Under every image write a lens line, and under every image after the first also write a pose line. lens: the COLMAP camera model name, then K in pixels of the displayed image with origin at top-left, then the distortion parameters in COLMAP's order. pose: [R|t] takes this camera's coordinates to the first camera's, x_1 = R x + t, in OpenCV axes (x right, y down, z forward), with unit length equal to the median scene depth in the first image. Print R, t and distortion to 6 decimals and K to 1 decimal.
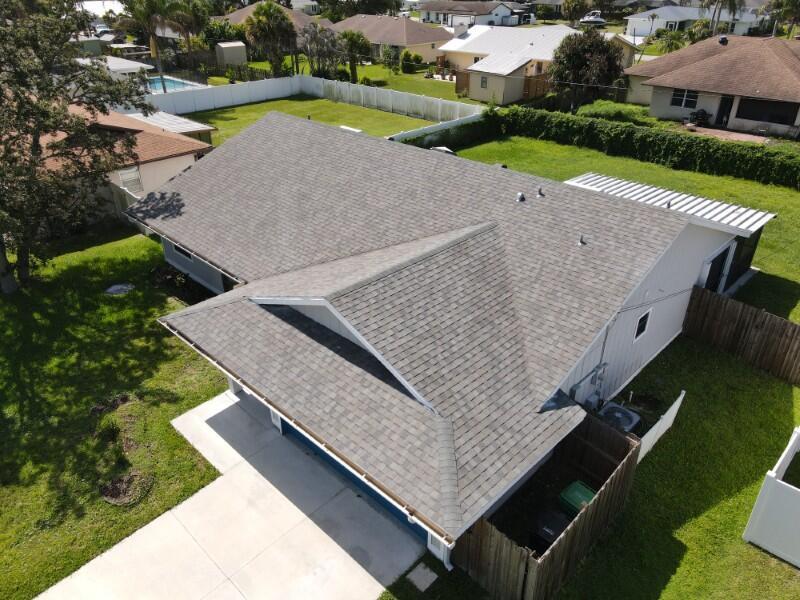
lens RADIAL K [[587.6, 0, 400.0], [0, 587.6, 300.0], [0, 0, 1]] dist [0.020524, -0.003381]
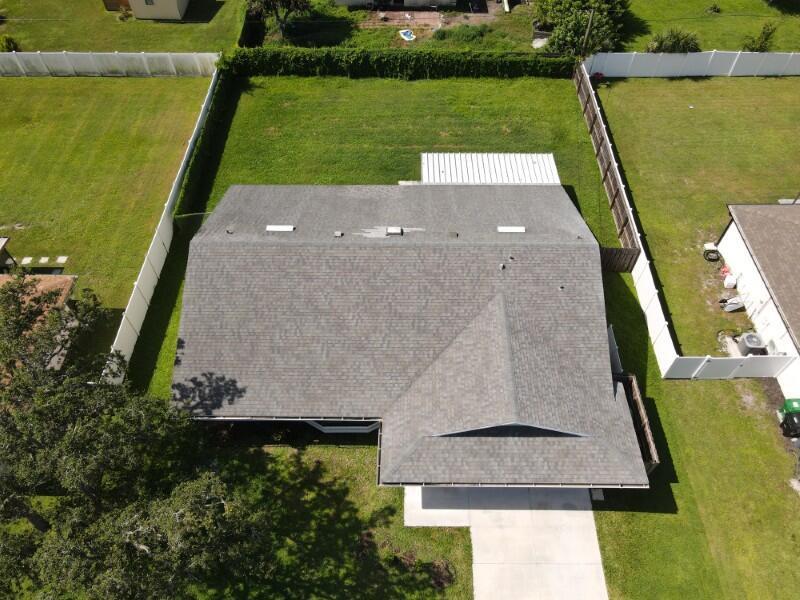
lens RADIAL K [[587.6, 0, 400.0], [0, 587.6, 300.0], [0, 0, 1]] dist [0.020524, -0.003381]
pose [[0.723996, -0.542534, 0.426013, -0.327196], [0.342975, 0.818959, 0.460081, -0.428739], [-0.598497, -0.186985, 0.778998, -0.022105]]
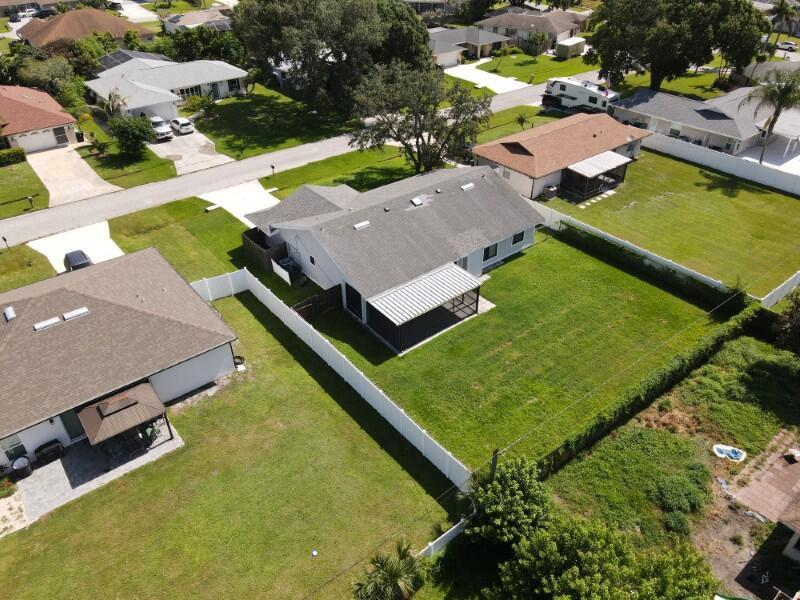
lens RADIAL K [[587.6, 0, 400.0], [0, 587.6, 300.0], [0, 0, 1]] dist [0.020524, -0.003381]
pose [[-0.121749, 0.572787, -0.810612, 1.238265], [-0.486143, 0.677611, 0.551823, -0.710005], [0.865357, 0.461257, 0.195958, 0.406981]]
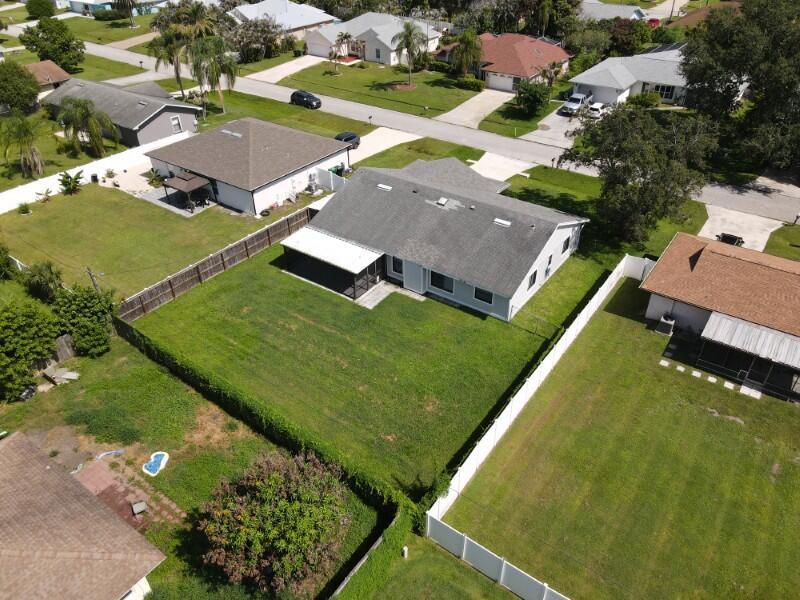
lens RADIAL K [[587.6, 0, 400.0], [0, 587.6, 300.0], [0, 0, 1]] dist [0.020524, -0.003381]
pose [[-0.989647, 0.093606, -0.108798, 0.295900], [-0.057647, 0.434966, 0.898600, -1.212226], [0.131438, 0.895568, -0.425067, 1.326851]]
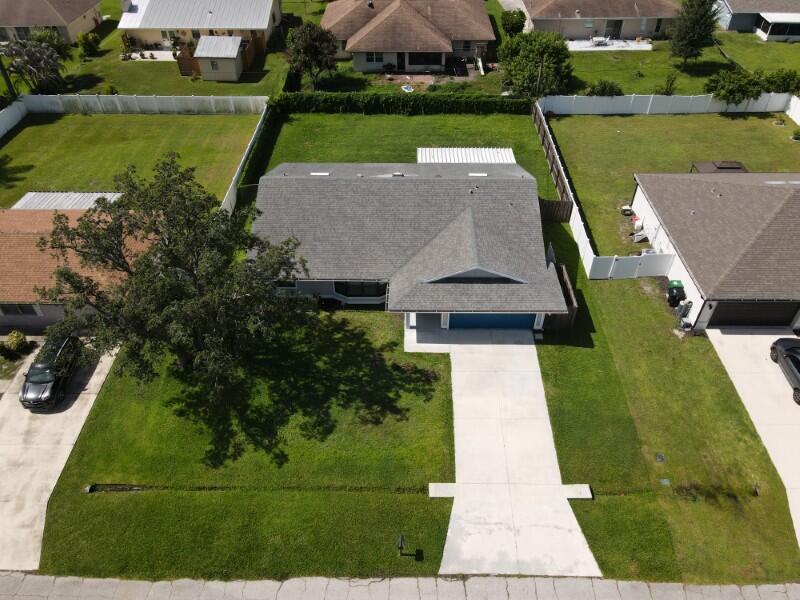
lens RADIAL K [[585.5, 0, 401.2], [0, 585.5, 298.0], [0, 0, 1]] dist [-0.005258, 0.052596]
pose [[0.726064, -0.453575, 0.516818, -0.636393], [0.340477, 0.890134, 0.302882, -0.278865], [-0.597417, -0.043947, 0.800726, -0.312088]]
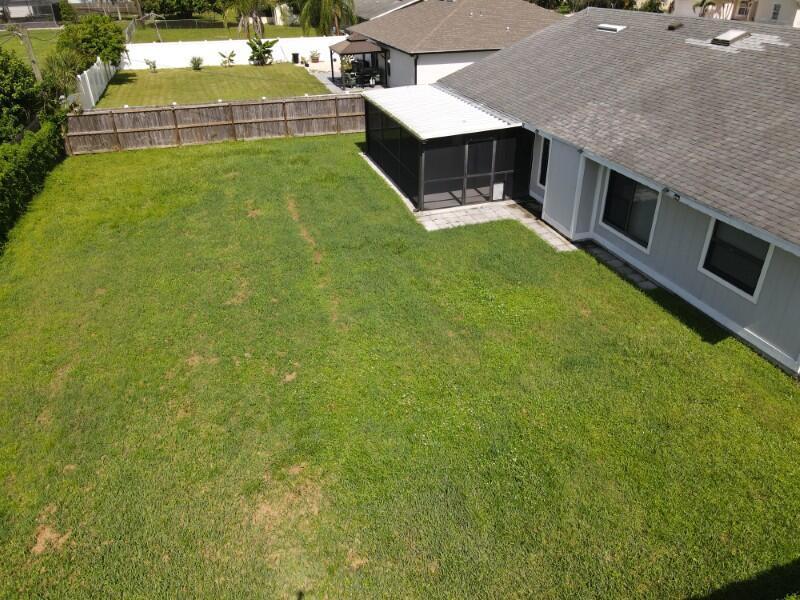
lens RADIAL K [[587.6, 0, 400.0], [0, 587.6, 300.0], [0, 0, 1]] dist [0.020524, -0.003381]
pose [[-0.878669, -0.228688, 0.419097, 0.028174], [0.244212, 0.539002, 0.806125, -0.498242], [-0.410245, 0.810666, -0.417756, 1.089710]]
